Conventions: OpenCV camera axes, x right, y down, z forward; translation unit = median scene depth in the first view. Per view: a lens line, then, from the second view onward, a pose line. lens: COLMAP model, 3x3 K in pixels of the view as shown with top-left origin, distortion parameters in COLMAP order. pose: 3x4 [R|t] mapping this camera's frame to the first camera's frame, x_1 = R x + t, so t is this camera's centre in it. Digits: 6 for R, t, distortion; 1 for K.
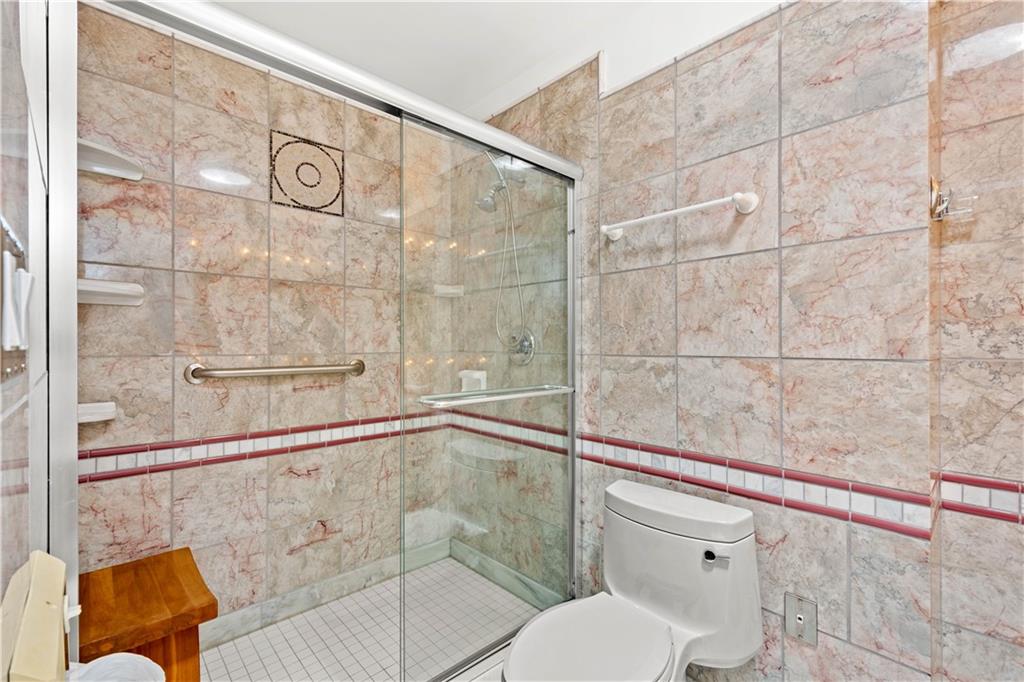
lens RADIAL K [[446.3, 0, 514.5], [0, 446.3, 340.2], [0, 0, 1]] dist [0.004243, -0.000417]
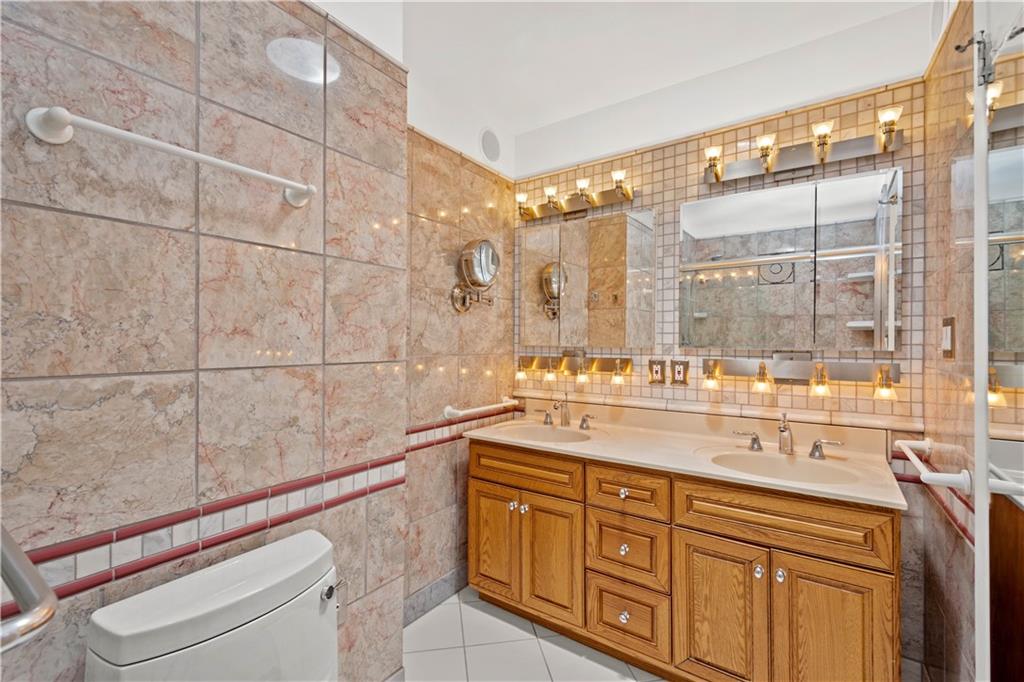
lens RADIAL K [[446.3, 0, 513.2], [0, 446.3, 345.7], [0, 0, 1]] dist [0.004243, -0.000417]
pose [[-0.222539, -0.001773, 0.974922, -0.457328], [-0.005441, 0.999985, 0.000576, -0.004782], [-0.974908, -0.005176, -0.222546, 0.765520]]
